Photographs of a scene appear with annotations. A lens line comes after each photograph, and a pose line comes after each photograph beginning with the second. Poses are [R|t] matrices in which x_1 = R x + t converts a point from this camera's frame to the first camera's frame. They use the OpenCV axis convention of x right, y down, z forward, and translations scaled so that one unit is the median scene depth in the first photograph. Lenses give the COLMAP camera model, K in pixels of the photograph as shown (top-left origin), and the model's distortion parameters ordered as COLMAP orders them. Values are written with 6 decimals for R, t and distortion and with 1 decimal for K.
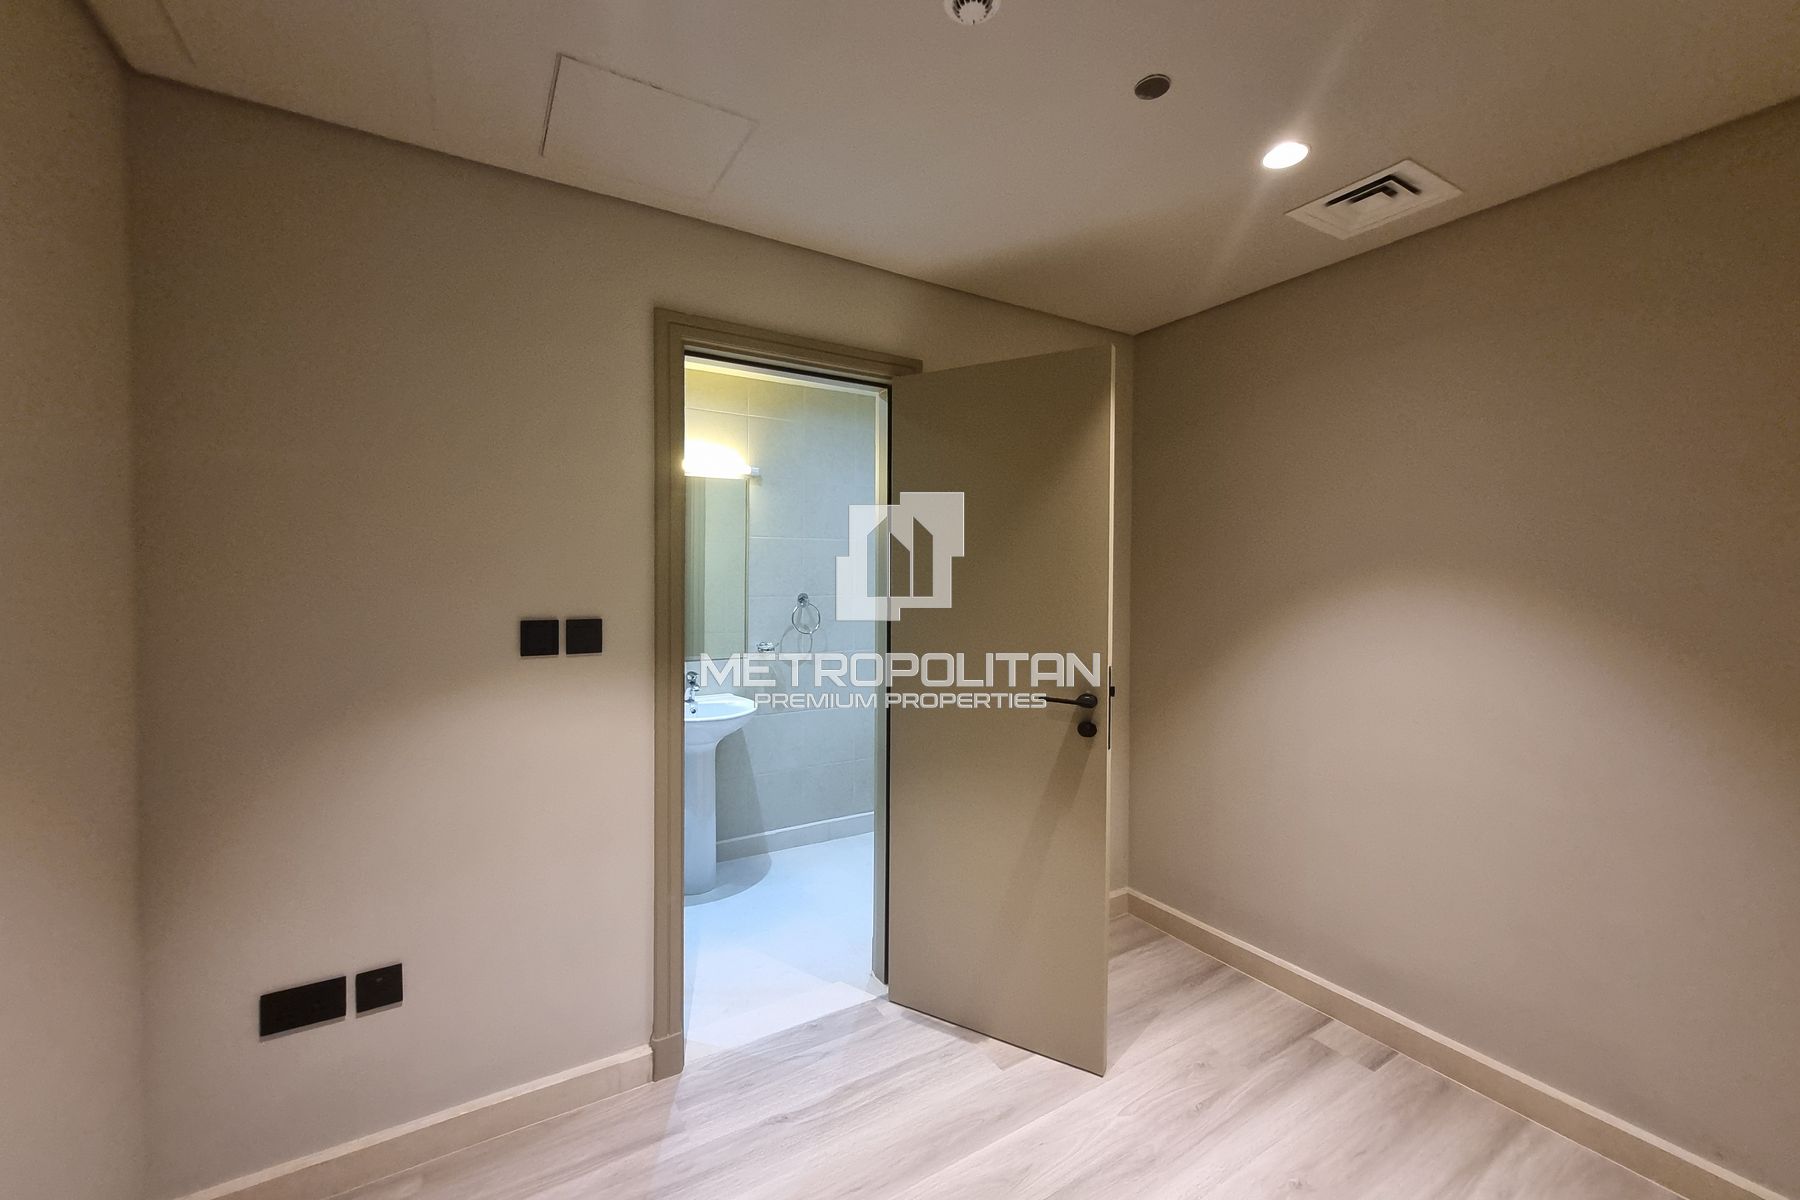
lens RADIAL K [[715.7, 0, 898.0], [0, 715.7, 590.7], [0, 0, 1]] dist [0.012968, -0.000057]
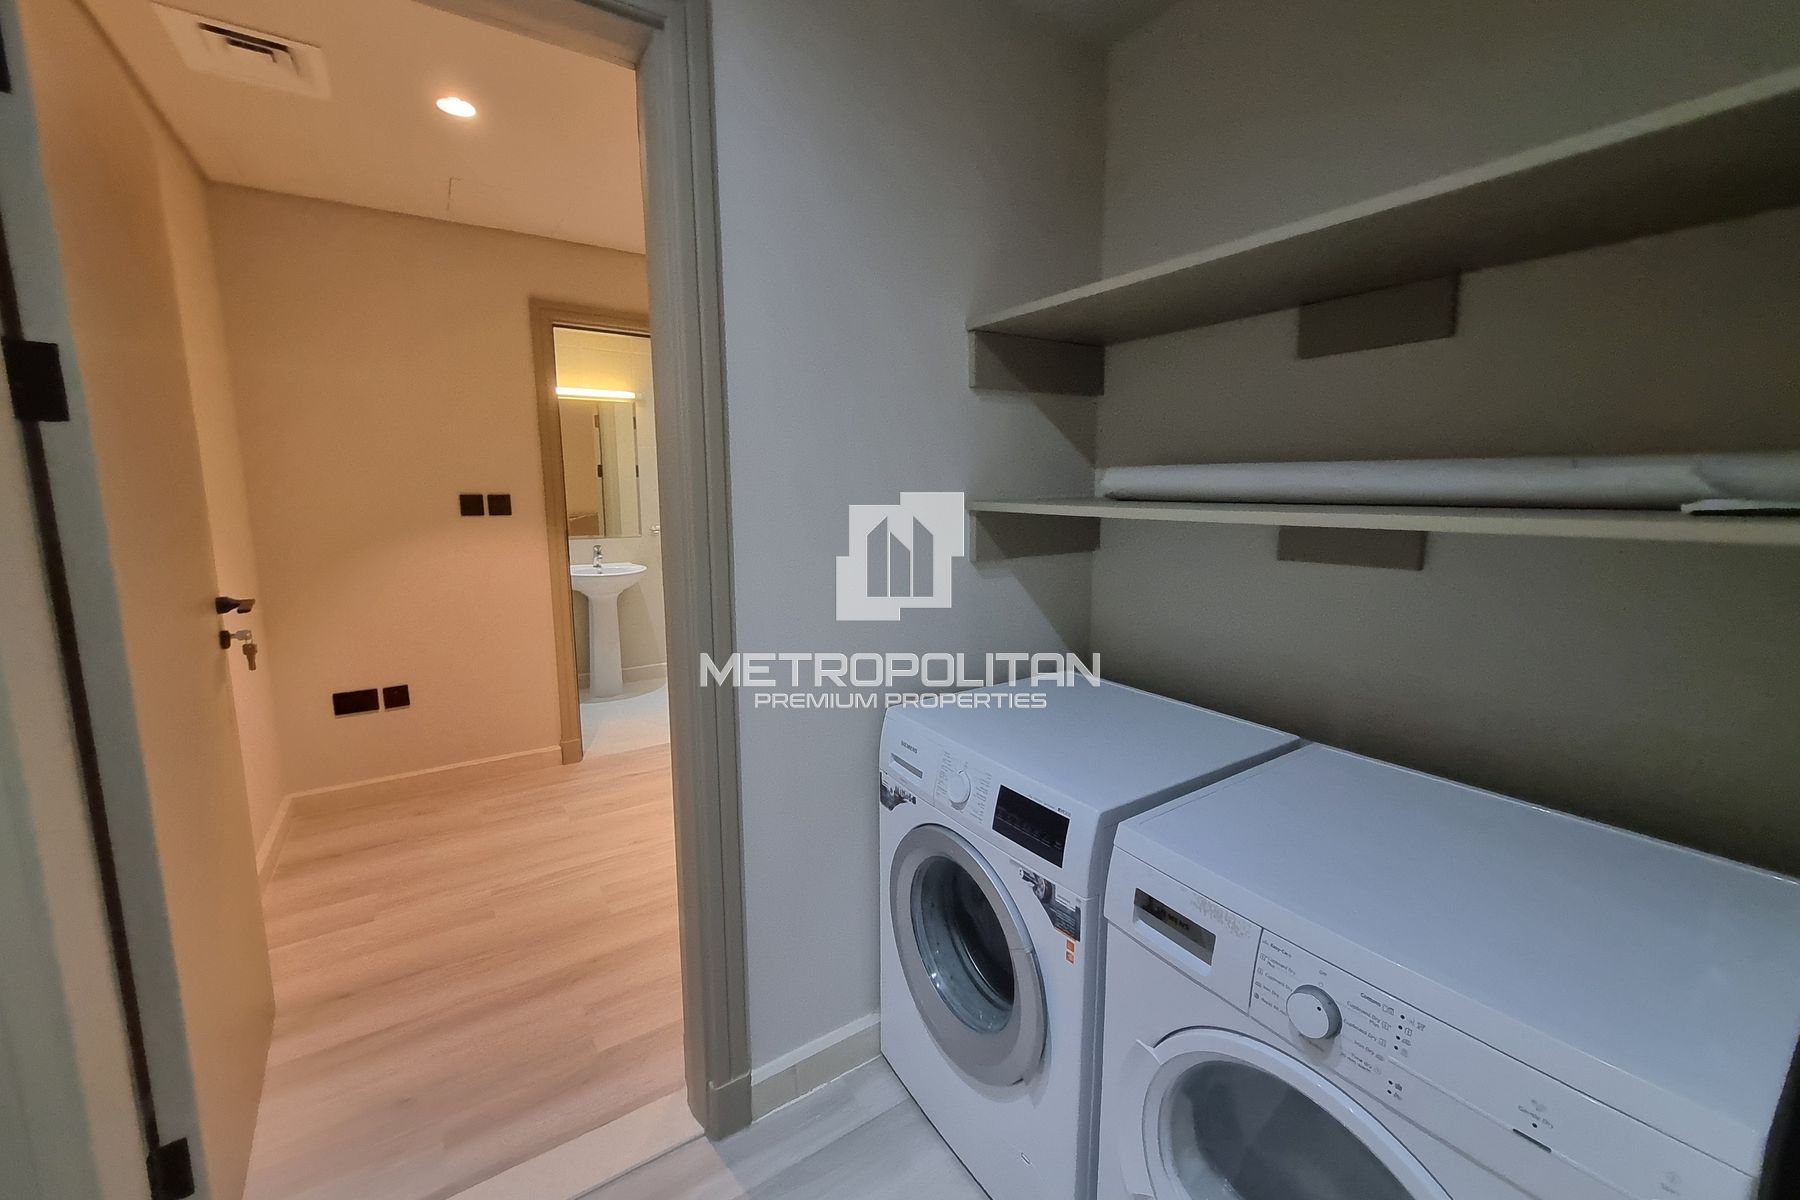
lens RADIAL K [[708.9, 0, 901.9], [0, 708.9, 587.2], [0, 0, 1]] dist [0.012968, -0.004262]
pose [[0.998700, -0.018344, 0.047558, 0.416657], [0.012701, 0.993127, 0.116353, 0.072793], [-0.049366, -0.115598, 0.992069, -0.714391]]
